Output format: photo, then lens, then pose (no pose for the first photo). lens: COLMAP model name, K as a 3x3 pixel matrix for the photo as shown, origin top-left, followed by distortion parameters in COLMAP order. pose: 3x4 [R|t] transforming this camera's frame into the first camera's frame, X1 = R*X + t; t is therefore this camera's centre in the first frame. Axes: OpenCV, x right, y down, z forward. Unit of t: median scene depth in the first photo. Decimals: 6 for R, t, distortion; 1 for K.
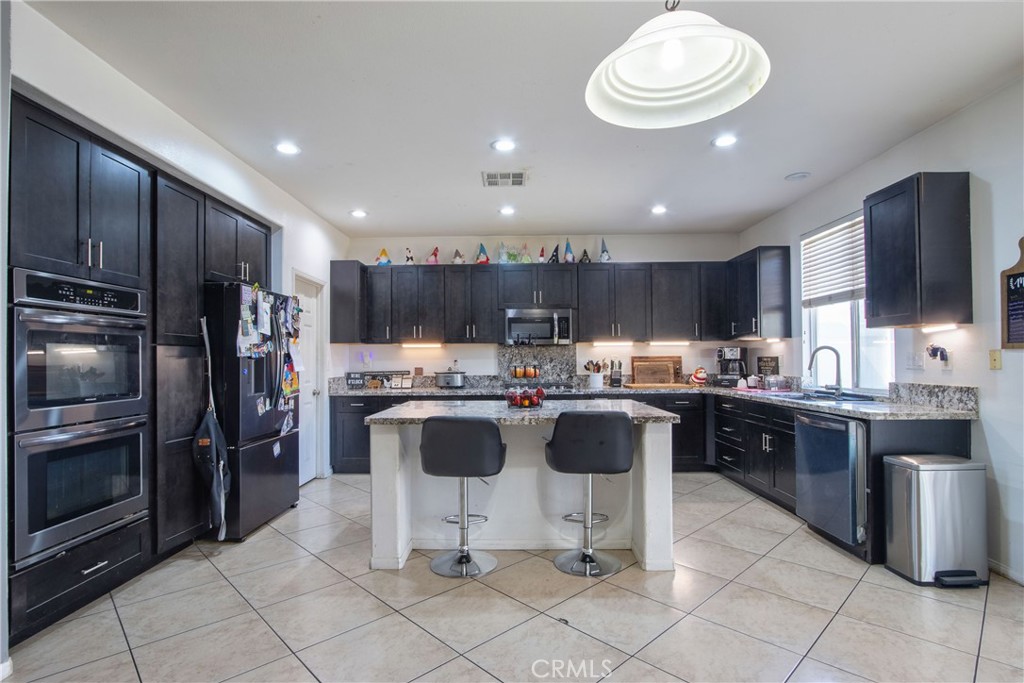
lens RADIAL K [[491.5, 0, 503.9], [0, 491.5, 349.3], [0, 0, 1]] dist [-0.014728, 0.000020]
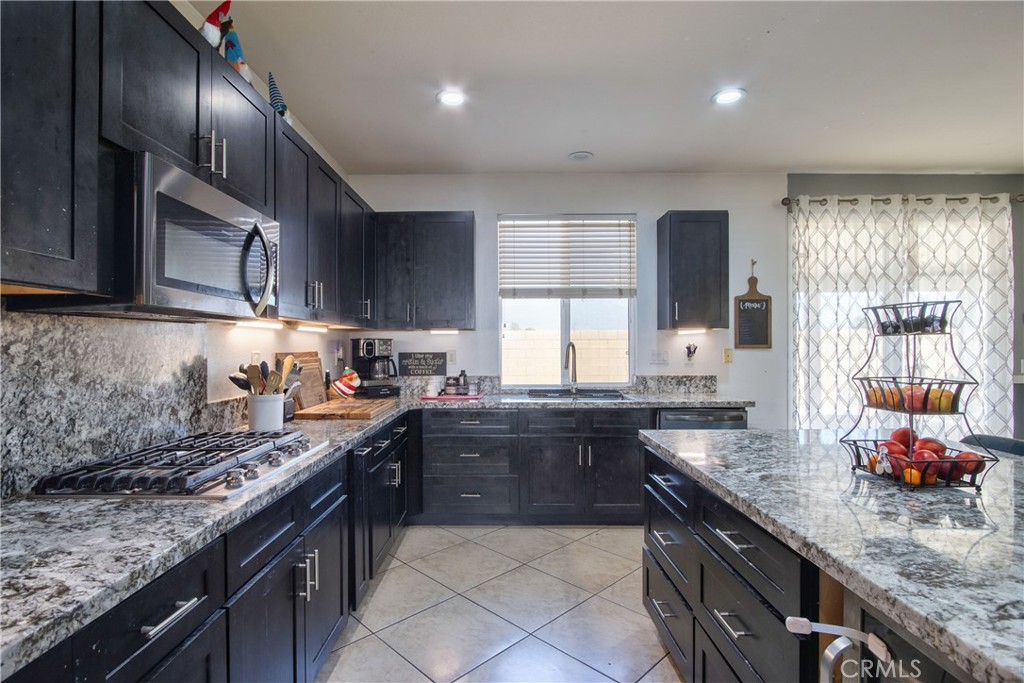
lens RADIAL K [[491.5, 0, 508.8], [0, 491.5, 343.5], [0, 0, 1]] dist [-0.014728, 0.000020]
pose [[-0.002809, 0.013273, 0.999908, -0.271122], [-0.018069, 0.999748, -0.013322, 0.009797], [-0.999833, -0.018105, -0.002569, 0.987104]]
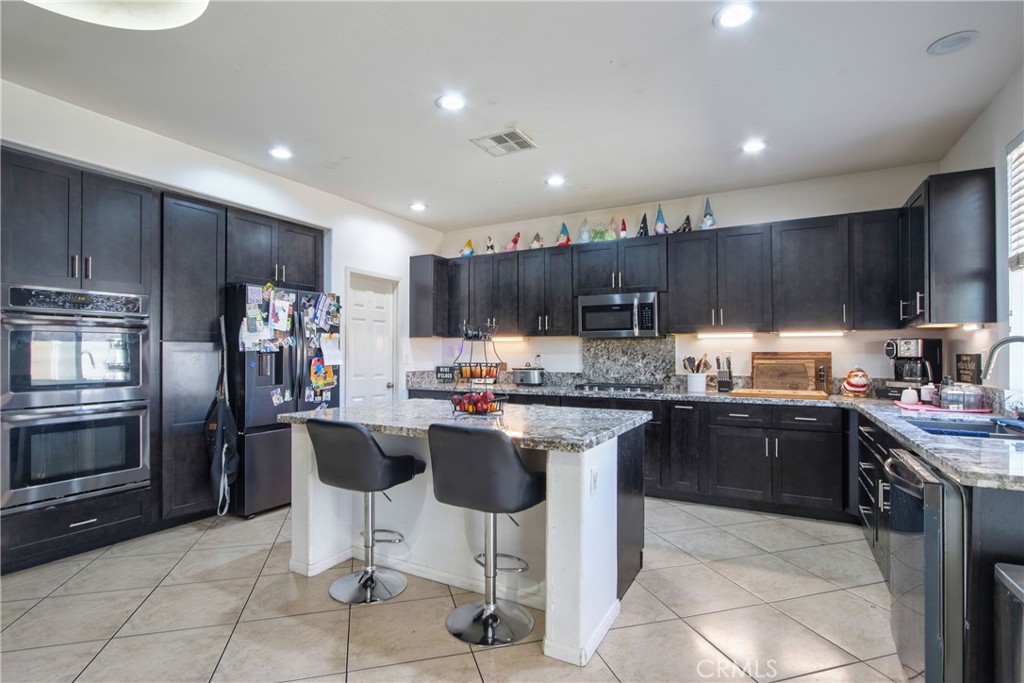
lens RADIAL K [[491.5, 0, 510.7], [0, 491.5, 347.7], [0, 0, 1]] dist [-0.014728, 0.000020]
pose [[0.885102, 0.001489, -0.465394, 0.356493], [0.003716, 0.999940, 0.010266, -0.001274], [0.465381, -0.010816, 0.885044, 0.218693]]
